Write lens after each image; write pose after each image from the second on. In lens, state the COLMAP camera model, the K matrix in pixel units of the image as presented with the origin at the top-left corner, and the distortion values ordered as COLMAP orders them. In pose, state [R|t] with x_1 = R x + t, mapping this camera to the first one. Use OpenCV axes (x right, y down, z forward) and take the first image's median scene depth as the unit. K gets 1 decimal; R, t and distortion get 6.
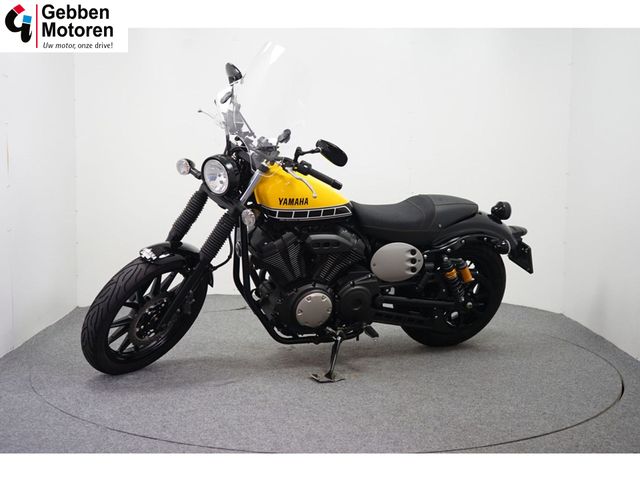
lens RADIAL K [[858.7, 0, 320.0], [0, 858.7, 240.0], [0, 0, 1]] dist [-0.003506, -0.006019]
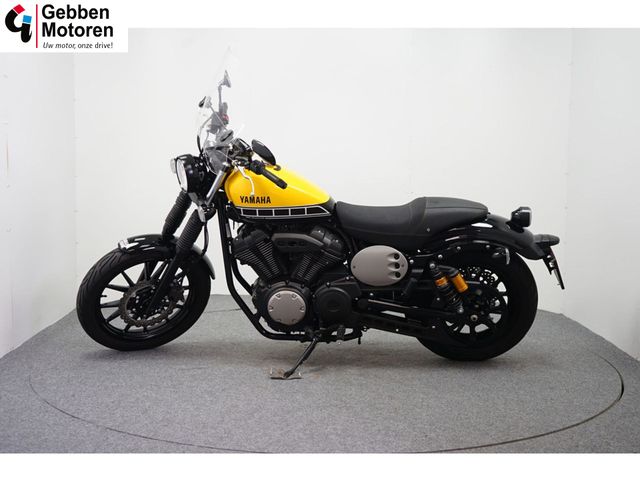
lens RADIAL K [[858.7, 0, 320.0], [0, 858.7, 240.0], [0, 0, 1]] dist [-0.003506, -0.006019]
pose [[0.887052, 0.041090, -0.459837, 0.483214], [-0.046341, 0.998926, -0.000131, 0.000027], [0.459337, 0.021426, 0.888004, 0.113384]]
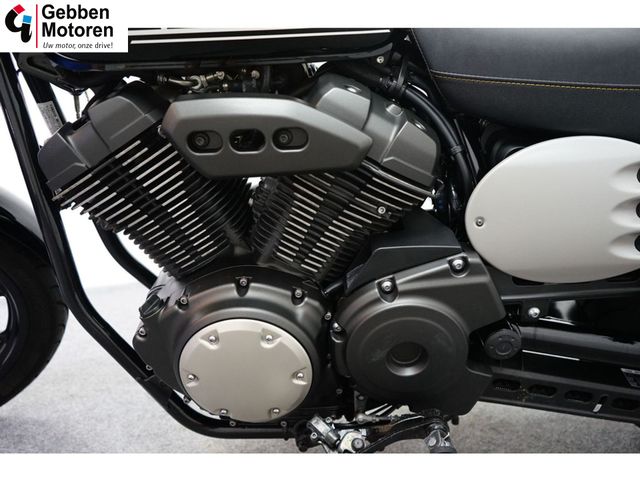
lens RADIAL K [[518.6, 0, 320.0], [0, 518.6, 240.0], [0, 0, 1]] dist [-0.010876, -0.003512]
pose [[0.904166, 0.033712, -0.425848, 0.088837], [0.002813, 0.996390, 0.084853, 0.021007], [0.427171, -0.077919, 0.900807, 0.839578]]
